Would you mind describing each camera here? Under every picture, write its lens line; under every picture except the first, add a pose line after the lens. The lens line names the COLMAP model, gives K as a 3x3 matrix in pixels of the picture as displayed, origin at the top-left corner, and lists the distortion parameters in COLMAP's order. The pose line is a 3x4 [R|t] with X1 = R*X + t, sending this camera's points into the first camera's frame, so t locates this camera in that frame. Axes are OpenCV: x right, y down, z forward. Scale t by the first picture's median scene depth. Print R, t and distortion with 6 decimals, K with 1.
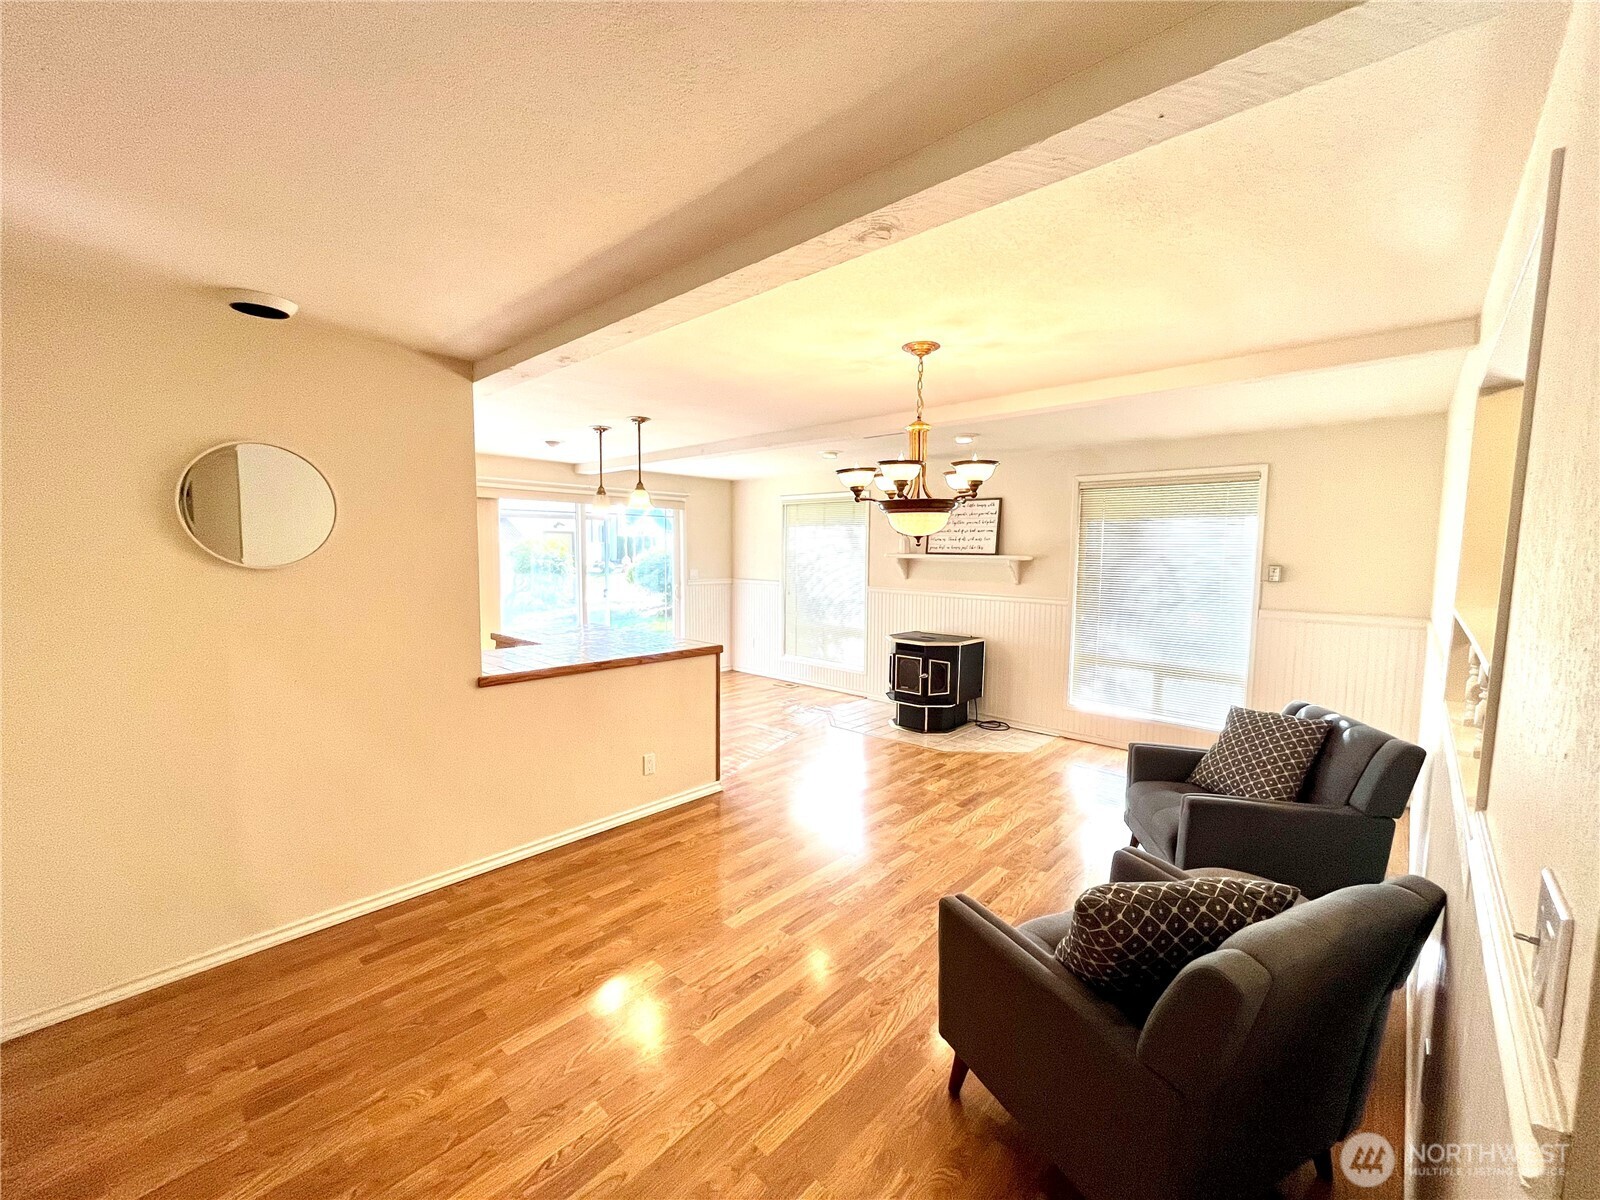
lens RADIAL K [[647.2, 0, 799.1], [0, 647.2, 606.4], [0, 0, 1]] dist [-0.002528, 0.000026]
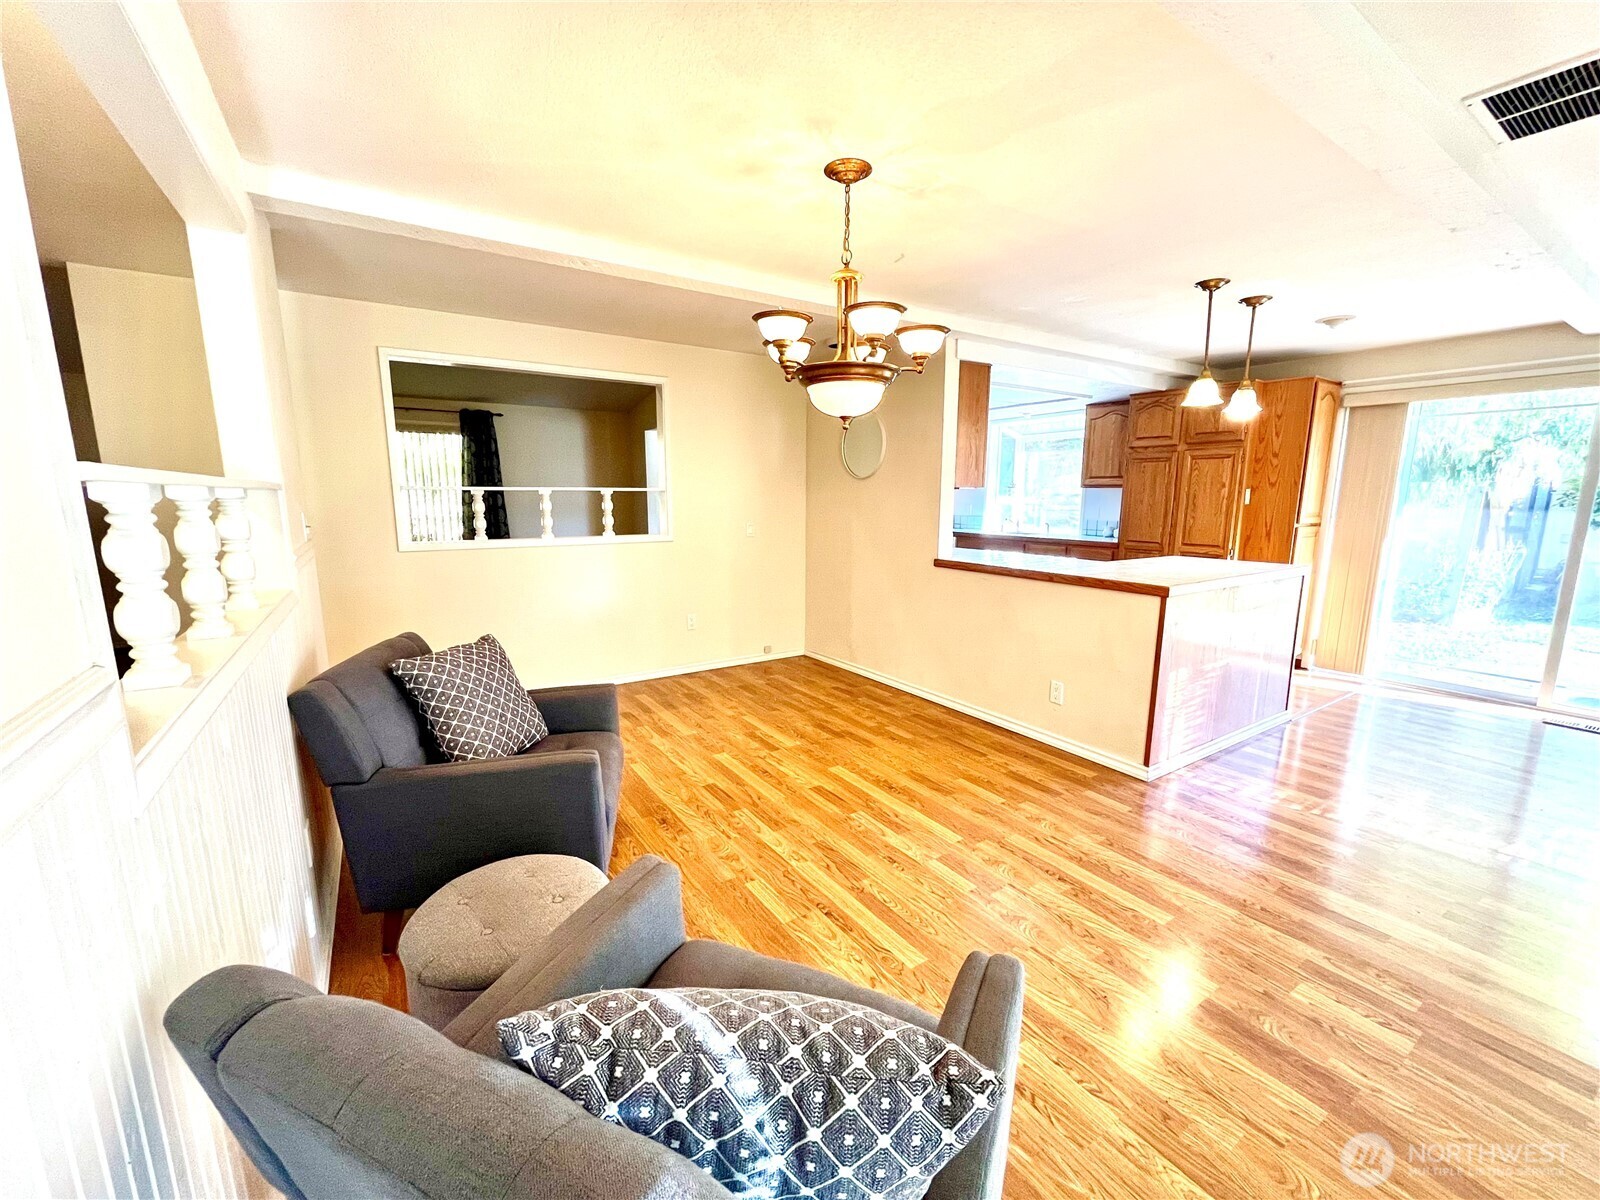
lens RADIAL K [[647.2, 0, 799.1], [0, 647.2, 606.4], [0, 0, 1]] dist [-0.002528, 0.000026]
pose [[-0.235657, 0.160429, -0.958503, 0.619934], [-0.093963, 0.977898, 0.186777, -0.013774], [0.967283, 0.134079, -0.215374, 0.704535]]
